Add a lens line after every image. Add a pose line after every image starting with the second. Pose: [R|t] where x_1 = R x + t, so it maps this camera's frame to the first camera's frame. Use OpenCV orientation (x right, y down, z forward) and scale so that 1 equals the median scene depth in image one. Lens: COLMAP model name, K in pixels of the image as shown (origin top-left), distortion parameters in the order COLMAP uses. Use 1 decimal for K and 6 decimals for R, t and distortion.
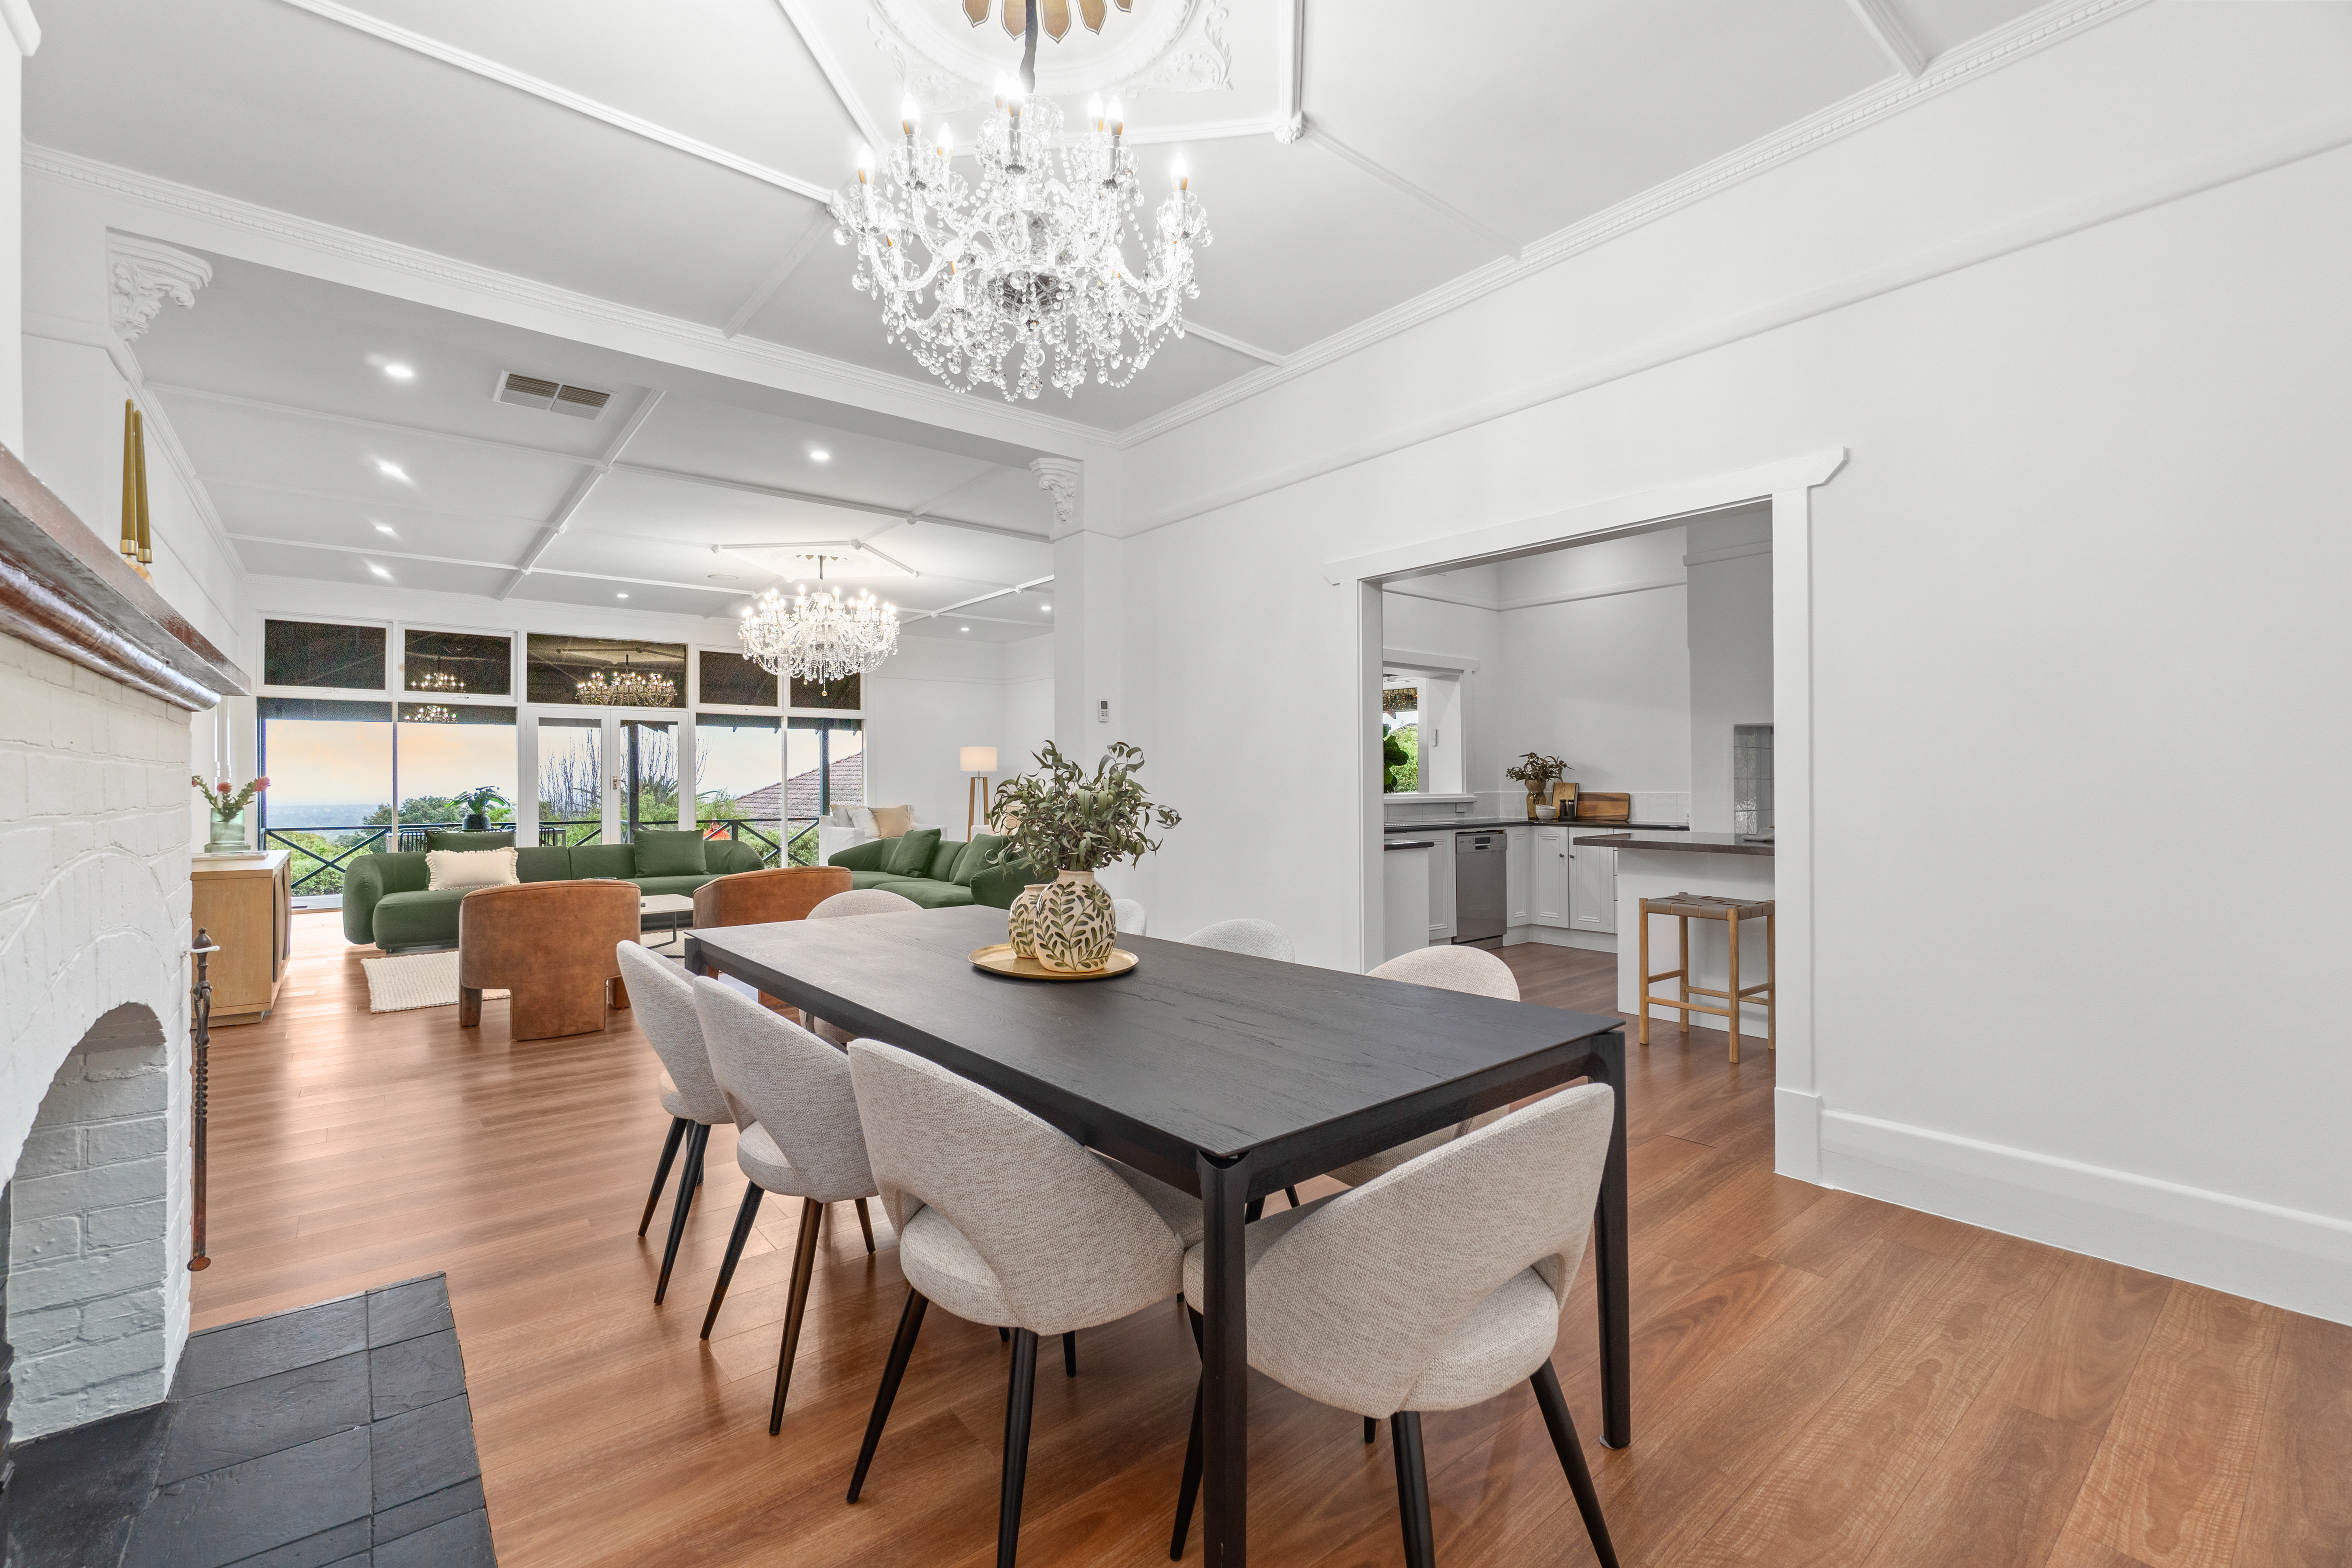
lens RADIAL K [[1021.0, 0, 1176.0], [0, 1021.0, 784.0], [0, 0, 1]] dist [-0.003637, -0.000309]
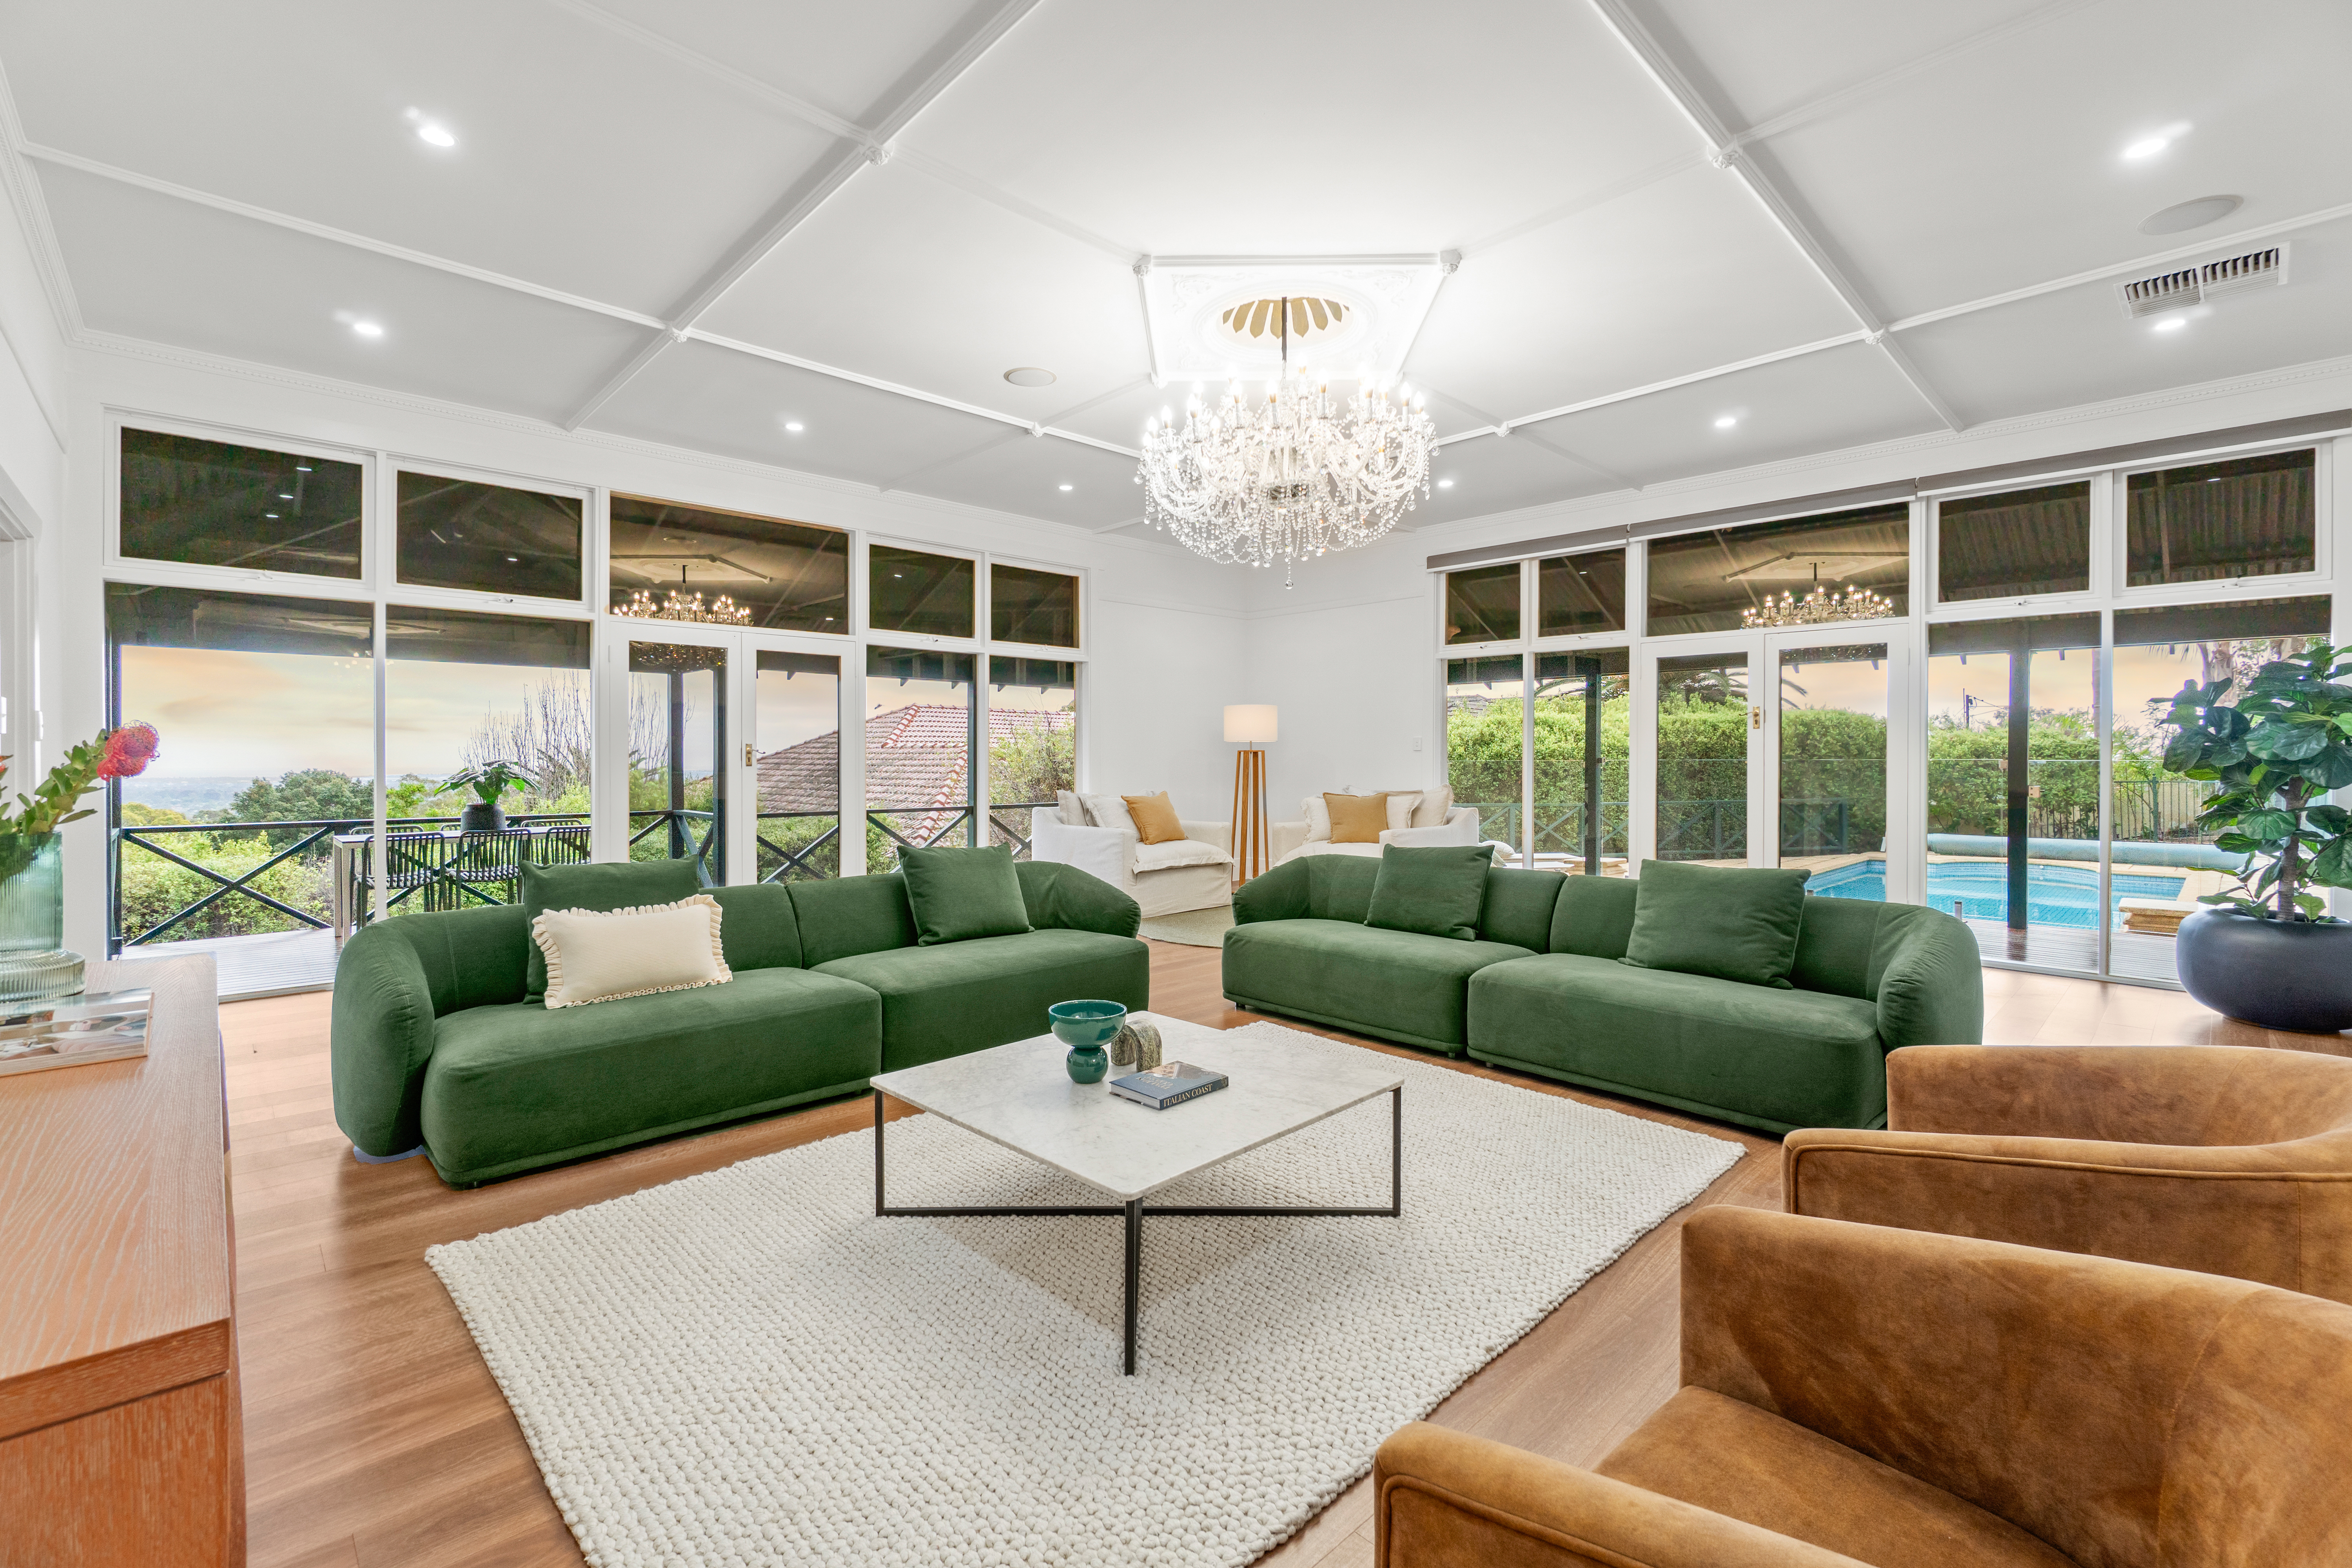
lens RADIAL K [[1007.3, 0, 1154.0], [0, 1007.3, 766.1], [0, 0, 1]] dist [-0.002835, -0.000289]
pose [[0.997282, 0.005128, 0.073505, -0.336541], [-0.005552, 0.999969, 0.005575, 0.000656], [-0.073474, -0.005968, 0.997279, 0.371650]]
